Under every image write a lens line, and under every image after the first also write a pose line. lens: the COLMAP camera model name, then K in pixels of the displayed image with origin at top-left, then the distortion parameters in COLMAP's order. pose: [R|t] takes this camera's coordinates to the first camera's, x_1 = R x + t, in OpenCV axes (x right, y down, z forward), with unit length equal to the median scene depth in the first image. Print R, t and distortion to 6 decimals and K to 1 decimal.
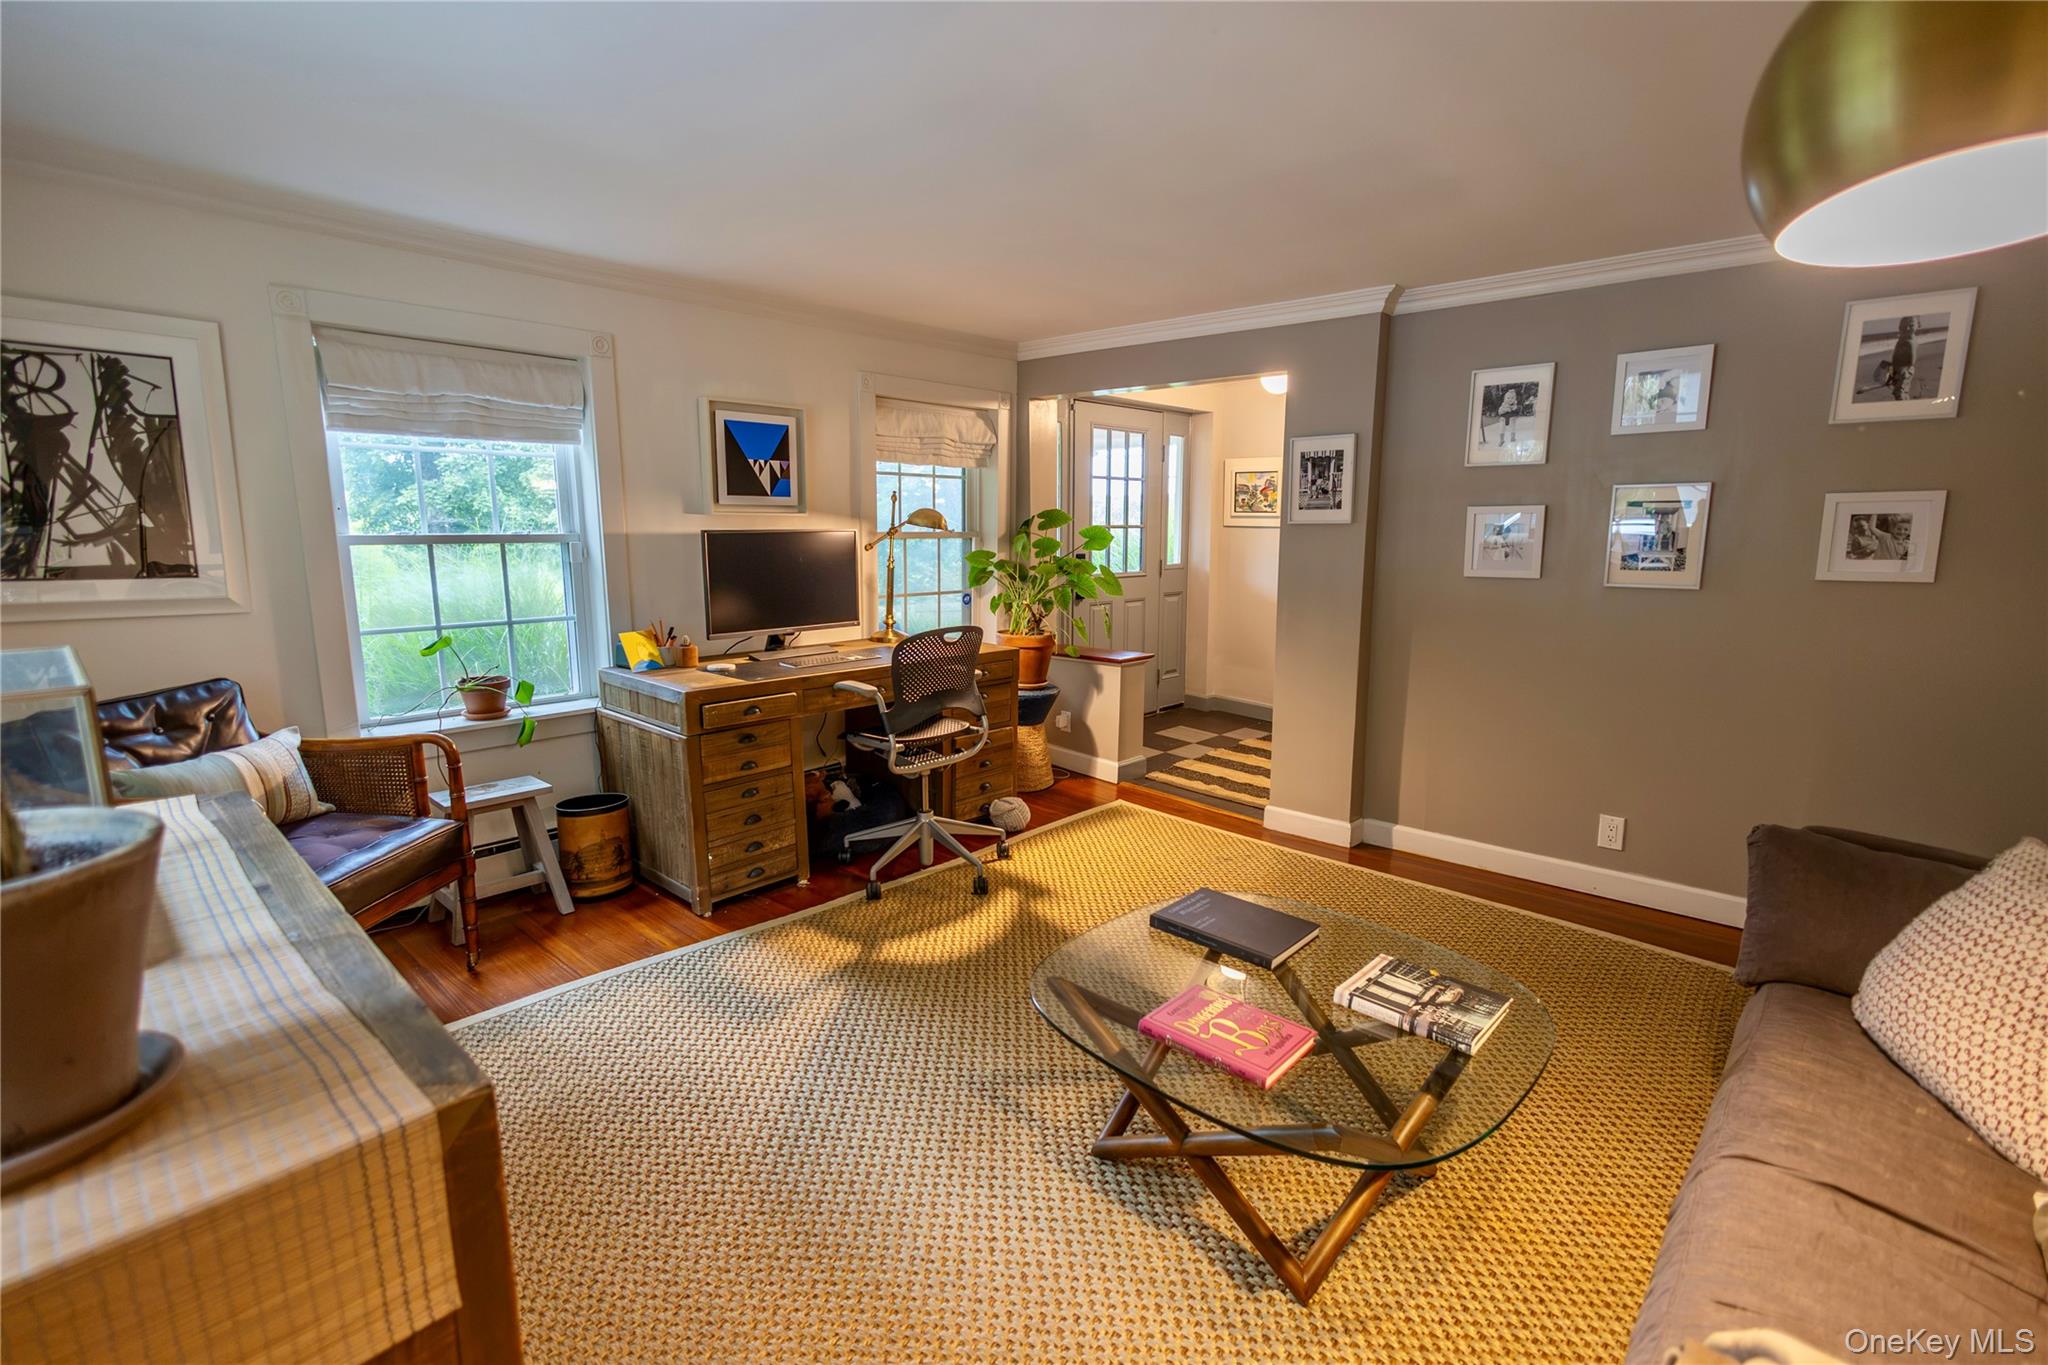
lens RADIAL K [[925.1, 0, 1027.9], [0, 925.1, 678.6], [0, 0, 1]] dist [0.000392, -0.000248]
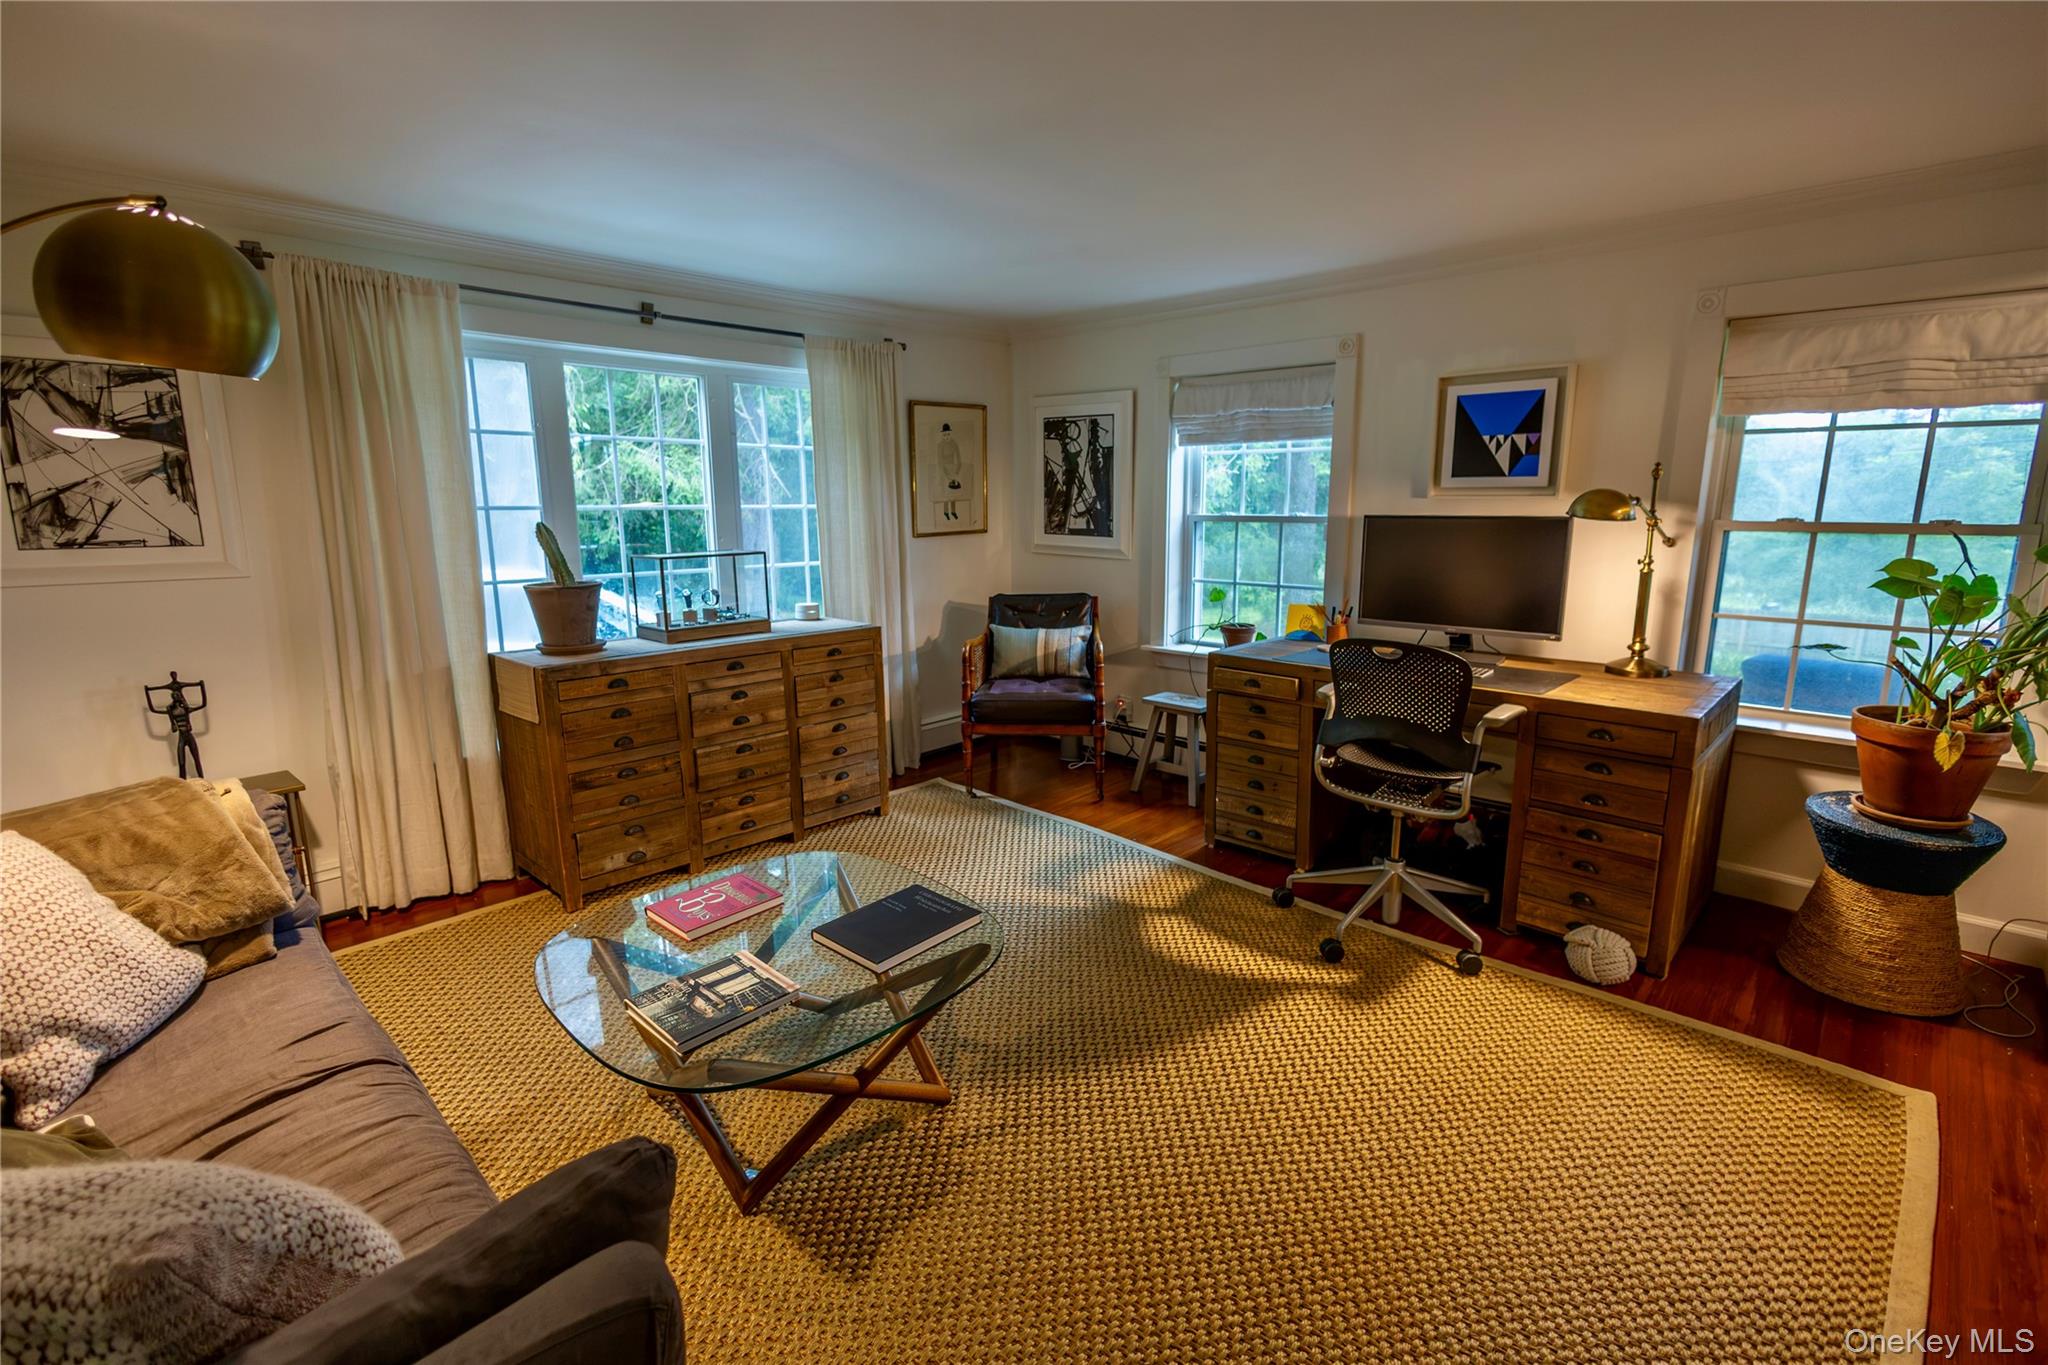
lens RADIAL K [[925.1, 0, 1027.9], [0, 925.1, 678.6], [0, 0, 1]] dist [0.000392, -0.000248]
pose [[-0.004065, 0.187758, -0.982207, 0.743404], [-0.163891, 0.968809, 0.185875, -0.124917], [0.986470, 0.161731, 0.026834, 0.695440]]
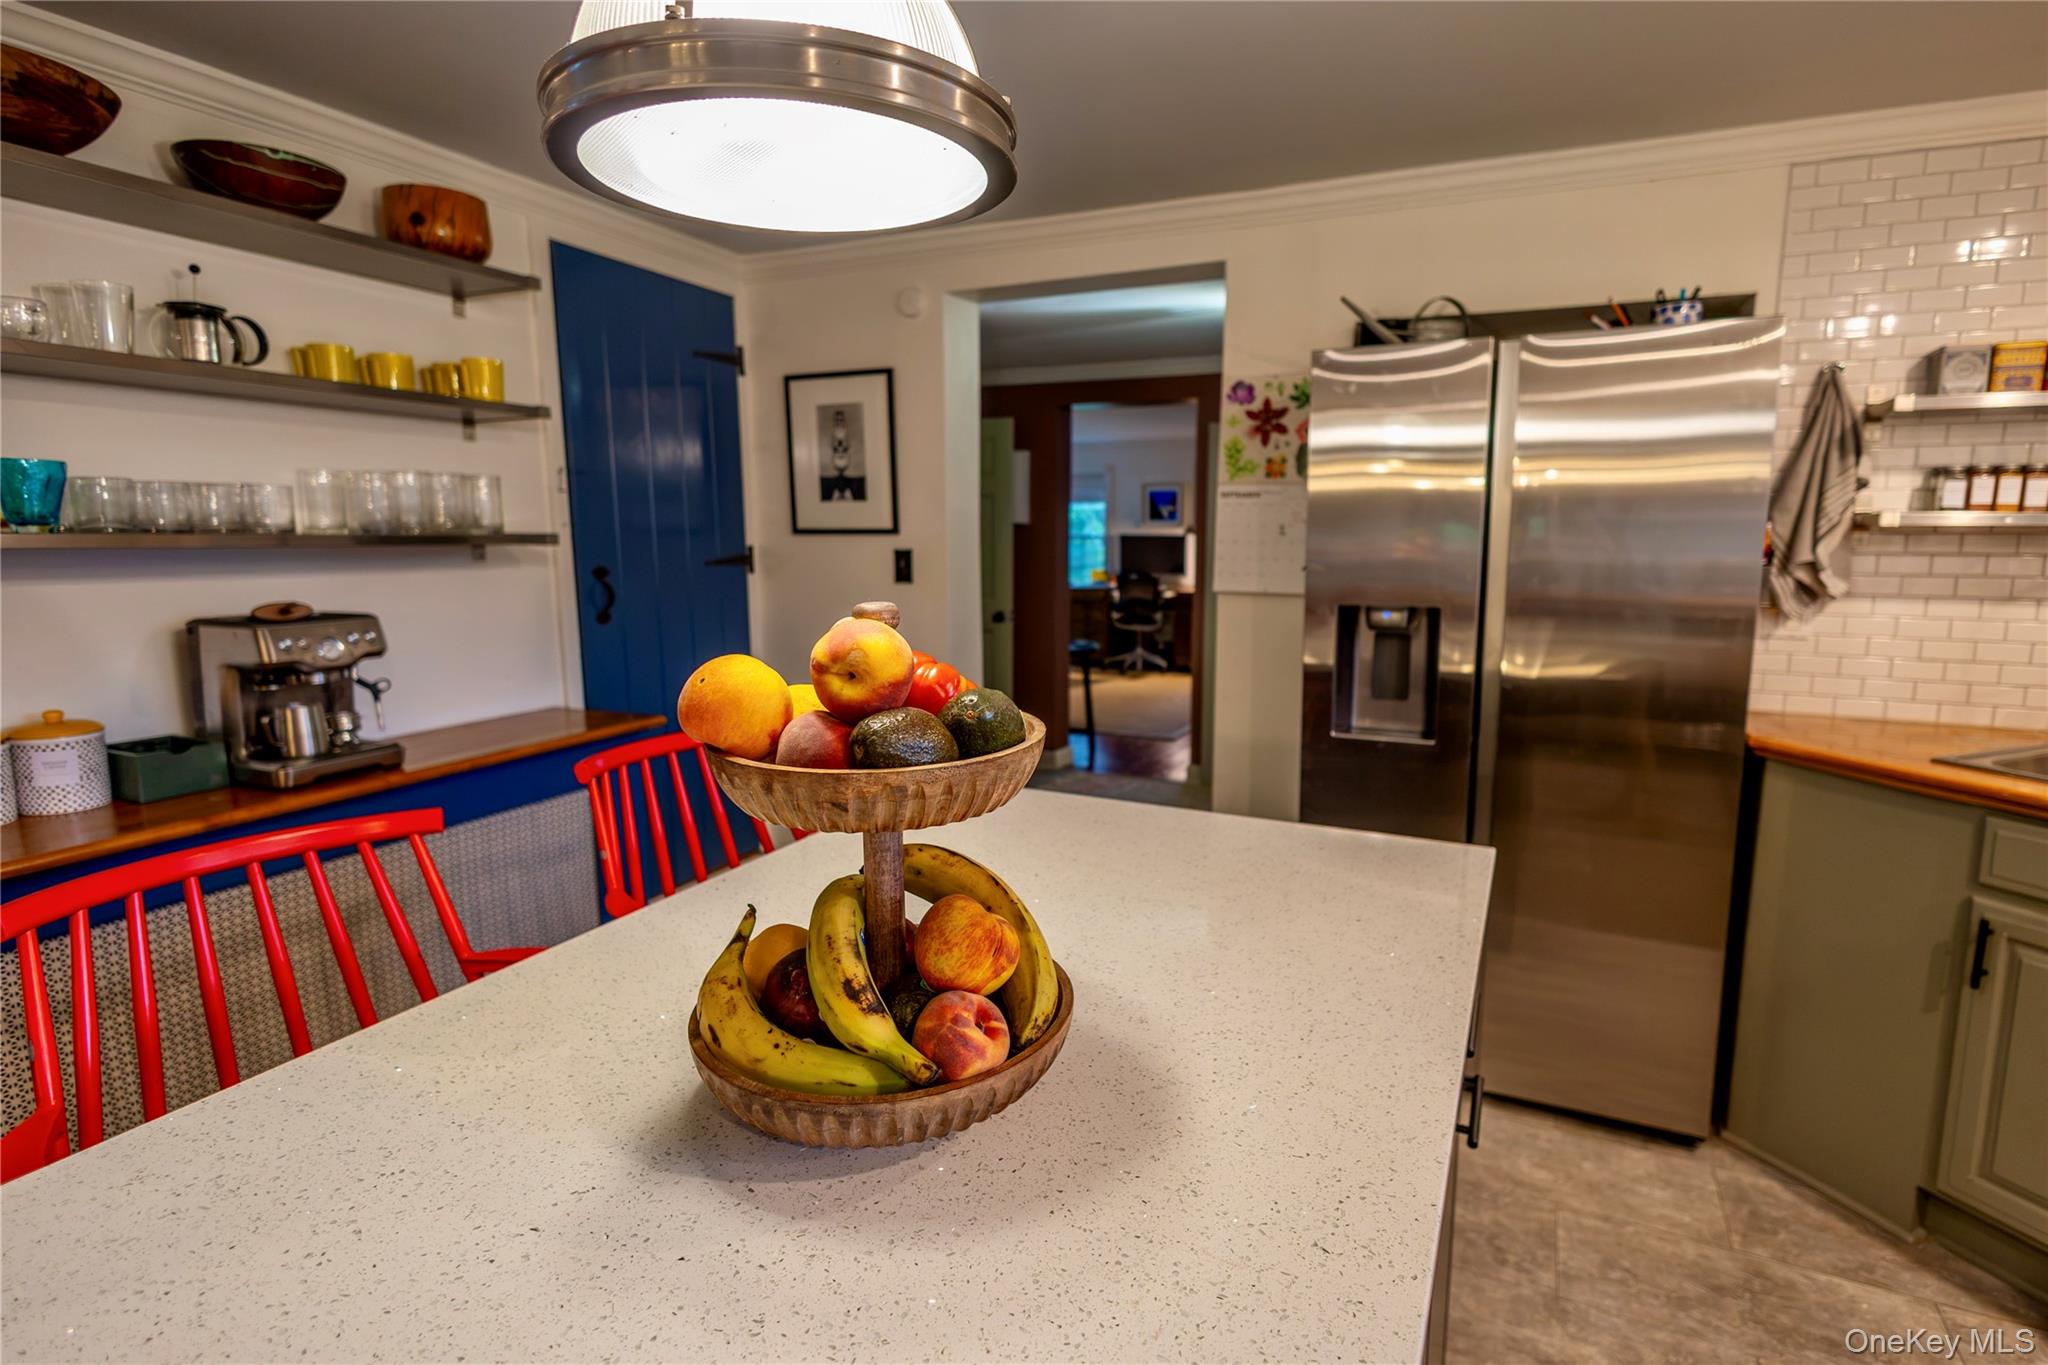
lens RADIAL K [[925.1, 0, 1027.9], [0, 925.1, 678.6], [0, 0, 1]] dist [0.000392, -0.000248]
pose [[0.289729, 0.153577, -0.944707, 2.388718], [-0.156221, 0.981394, 0.111630, -0.007548], [0.944273, 0.115241, 0.308330, -0.041474]]
